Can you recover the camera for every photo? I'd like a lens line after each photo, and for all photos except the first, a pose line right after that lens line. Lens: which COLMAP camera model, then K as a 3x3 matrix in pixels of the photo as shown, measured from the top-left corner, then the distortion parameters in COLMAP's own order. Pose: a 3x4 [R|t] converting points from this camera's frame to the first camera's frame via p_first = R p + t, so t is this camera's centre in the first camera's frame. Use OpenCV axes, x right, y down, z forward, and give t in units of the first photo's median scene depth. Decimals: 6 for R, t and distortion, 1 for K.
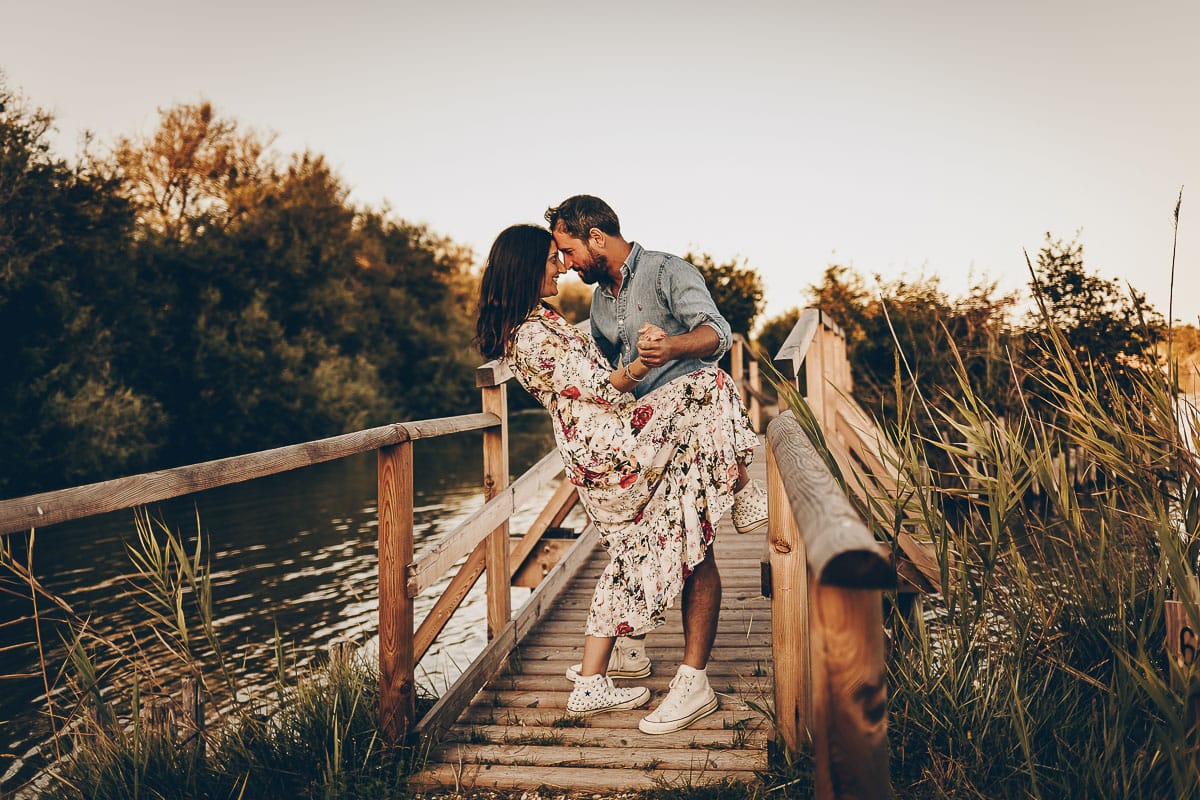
lens RADIAL K [[916.2, 0, 599.9], [0, 916.2, 399.2], [0, 0, 1]] dist [-0.041726, 0.005120]
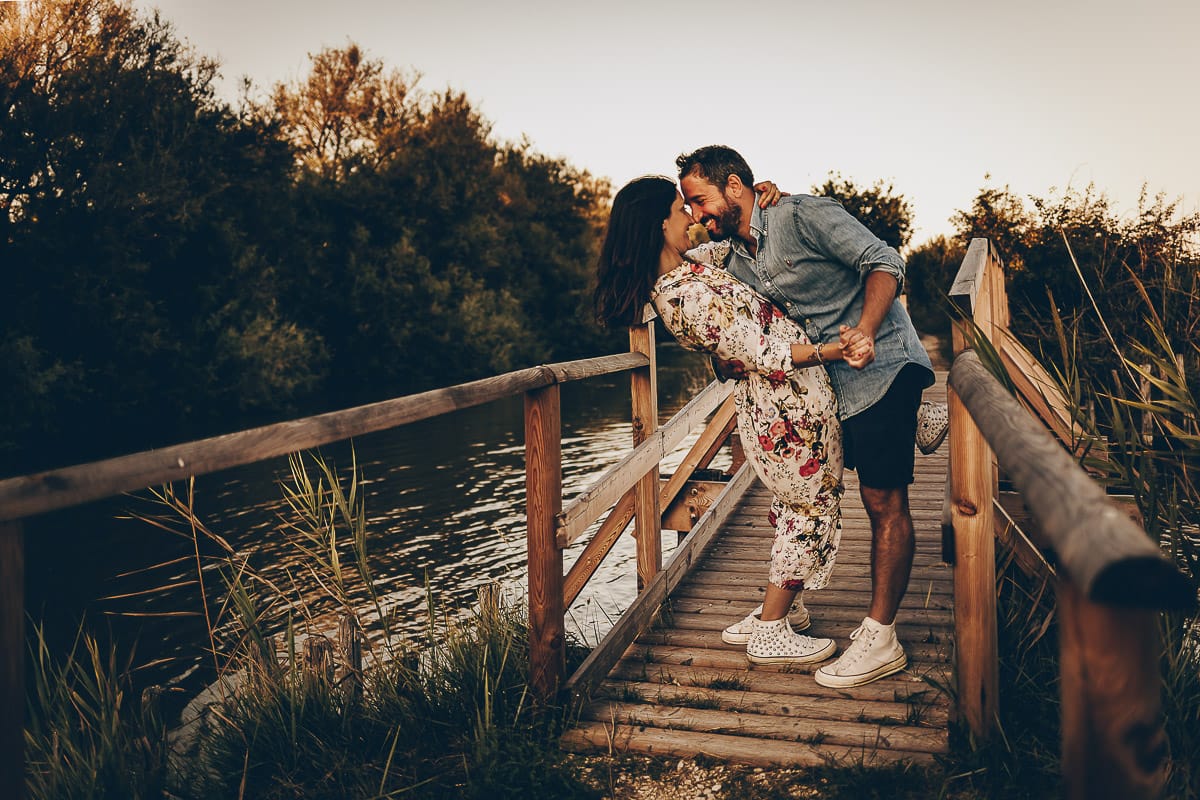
lens RADIAL K [[698.6, 0, 601.6], [0, 698.6, 400.5], [0, 0, 1]] dist [-0.019415, -0.005345]
pose [[0.992715, 0.011754, -0.119908, -0.058821], [0.003411, 0.992090, 0.125486, -0.023229], [0.120434, -0.124981, 0.984823, 0.228028]]
